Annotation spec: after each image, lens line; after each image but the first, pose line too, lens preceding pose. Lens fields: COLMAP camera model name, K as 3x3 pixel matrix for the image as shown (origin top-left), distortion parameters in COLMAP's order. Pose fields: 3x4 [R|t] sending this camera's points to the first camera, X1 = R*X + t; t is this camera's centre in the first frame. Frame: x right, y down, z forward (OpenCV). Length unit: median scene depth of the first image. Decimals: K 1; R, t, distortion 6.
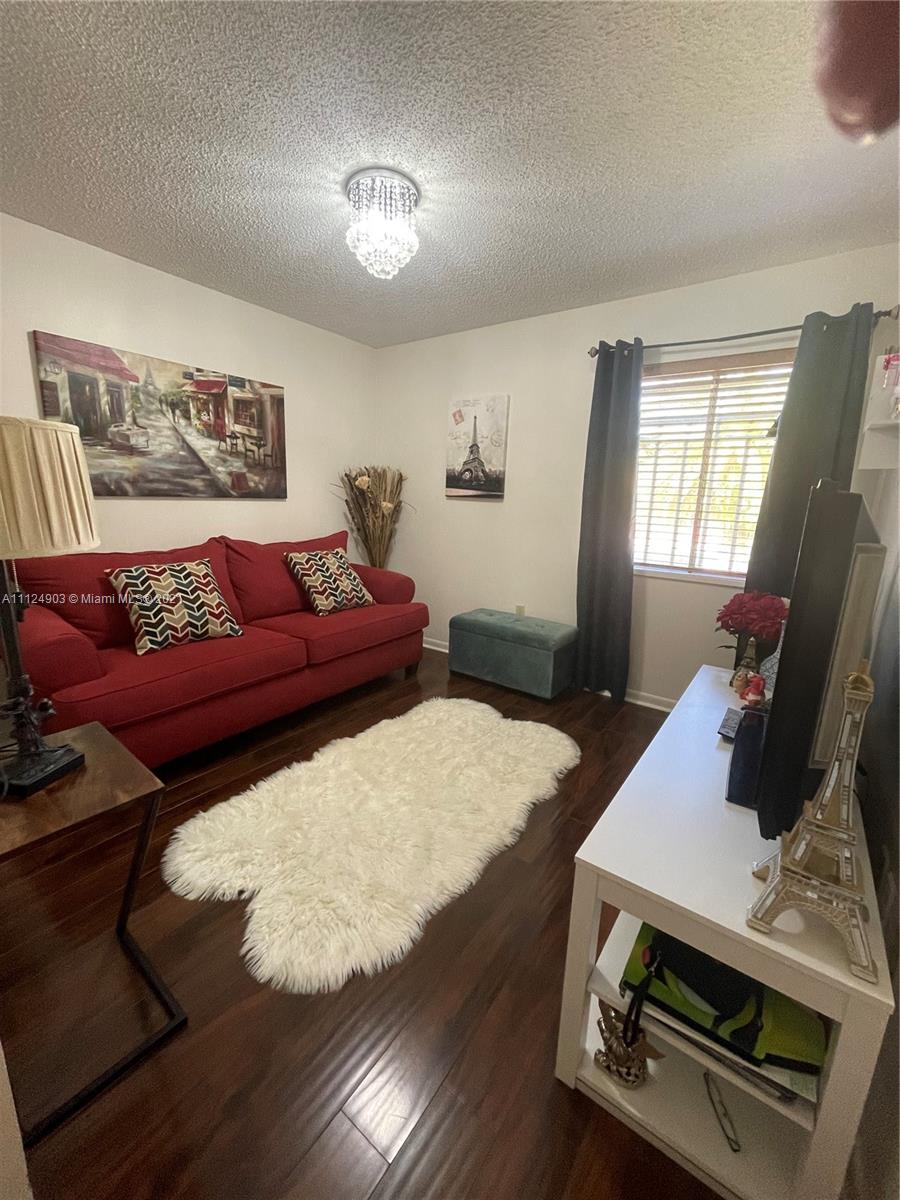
lens RADIAL K [[478.8, 0, 449.4], [0, 478.8, 607.2], [0, 0, 1]] dist [-0.003990, -0.000192]
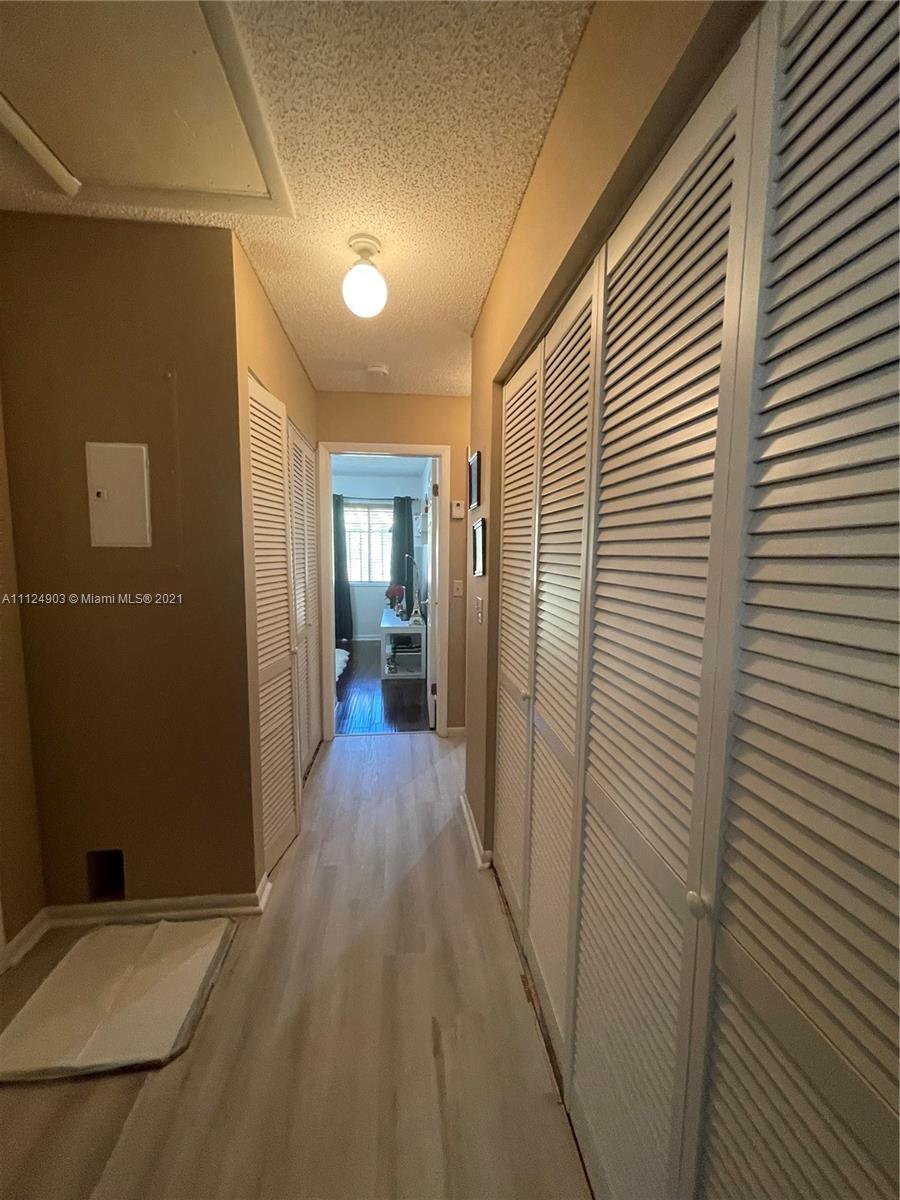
lens RADIAL K [[478.8, 0, 450.7], [0, 478.8, 599.5], [0, 0, 1]] dist [-0.003990, -0.000192]
pose [[0.740133, -0.090007, 0.666410, -0.915626], [0.160909, 0.985918, -0.045550, 0.208985], [-0.652925, 0.140944, 0.744193, -1.196086]]
